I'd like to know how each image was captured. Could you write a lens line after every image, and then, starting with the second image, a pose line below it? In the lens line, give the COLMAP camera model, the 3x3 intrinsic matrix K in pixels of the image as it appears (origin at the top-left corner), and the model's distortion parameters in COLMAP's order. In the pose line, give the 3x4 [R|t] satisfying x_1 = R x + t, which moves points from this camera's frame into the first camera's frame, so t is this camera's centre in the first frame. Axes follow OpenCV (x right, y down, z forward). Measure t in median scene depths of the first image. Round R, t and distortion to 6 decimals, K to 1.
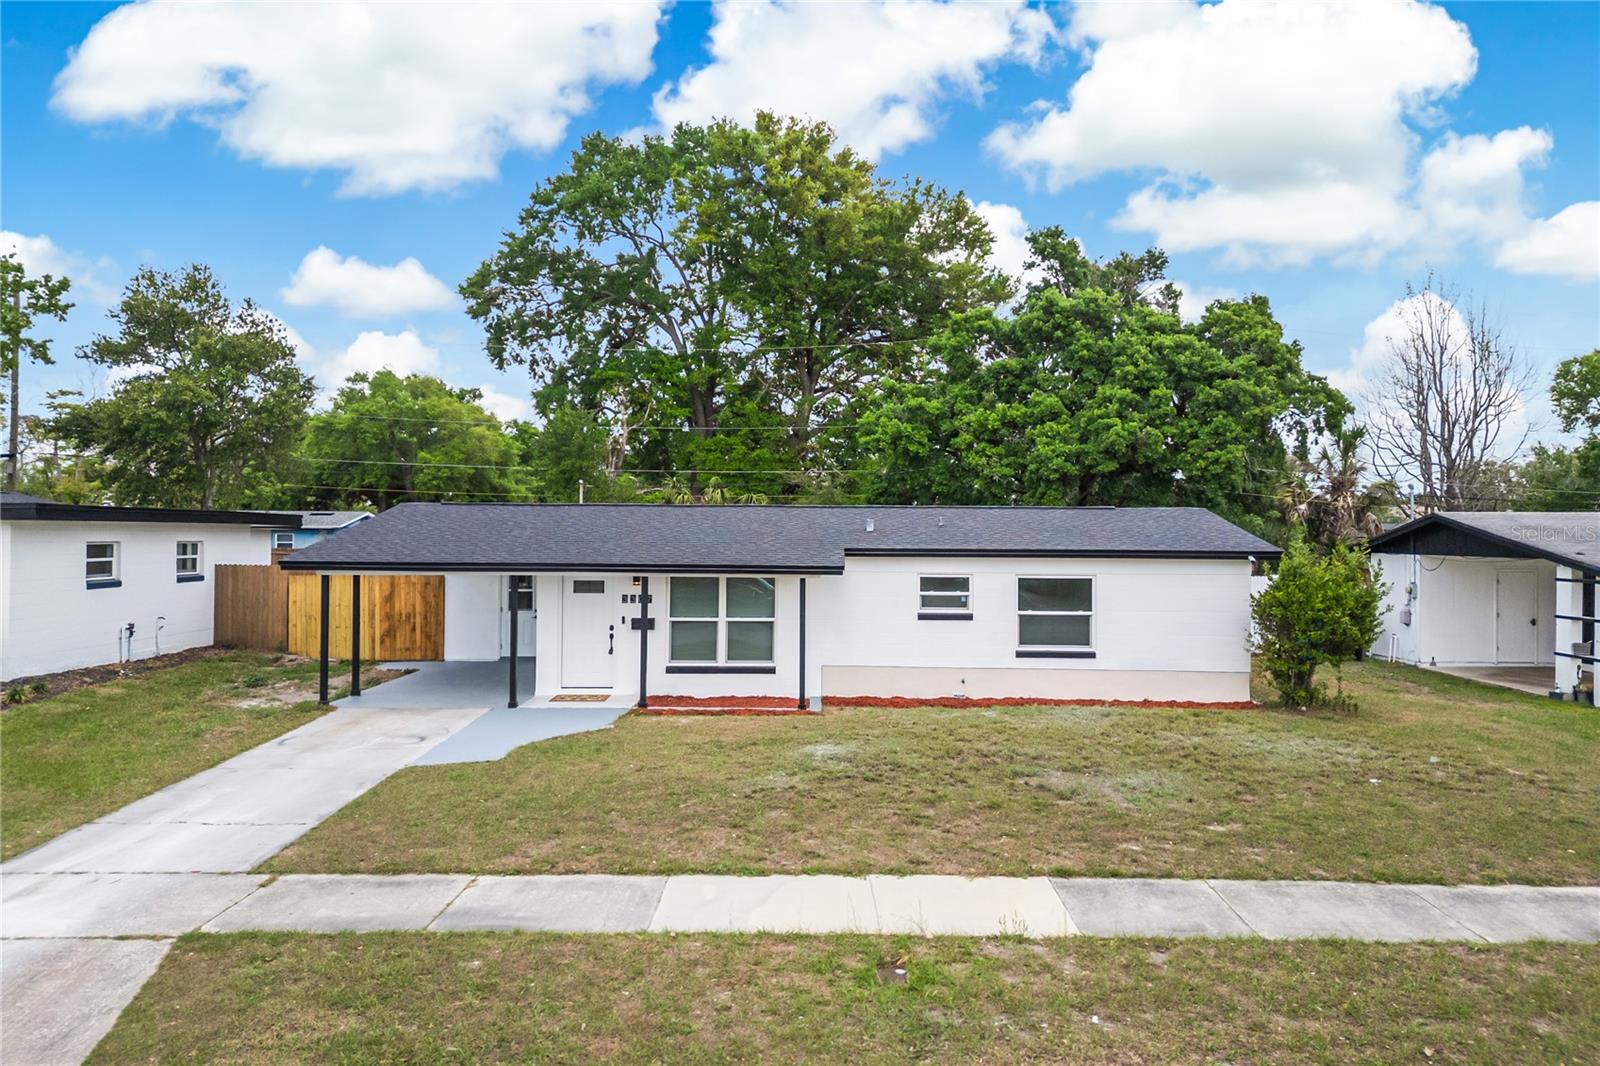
lens RADIAL K [[1105.0, 0, 805.9], [0, 1105.0, 536.4], [0, 0, 1]] dist [0.062185, -0.047273]
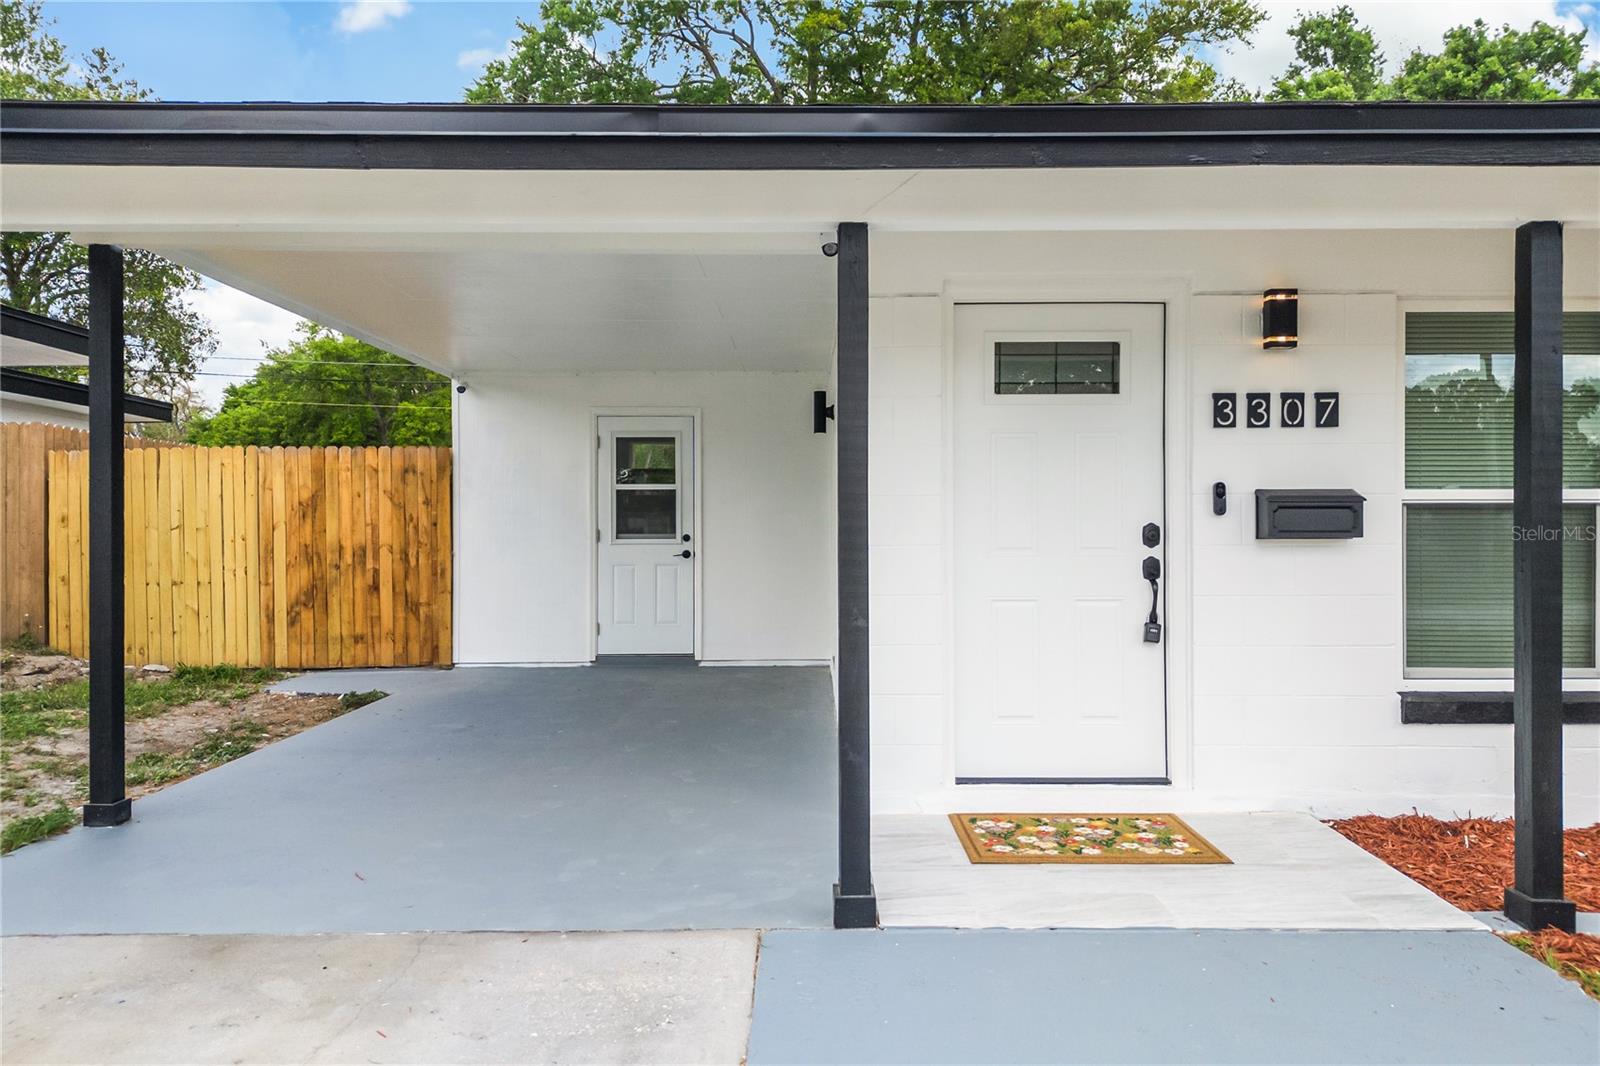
lens RADIAL K [[1117.5, 0, 802.5], [0, 1117.5, 522.3], [0, 0, 1]] dist [0.032717, -0.001826]
pose [[0.999931, -0.009345, 0.007119, -0.220042], [0.009404, 0.999921, -0.008290, 0.070103], [-0.007041, 0.008356, 0.999940, 0.650044]]
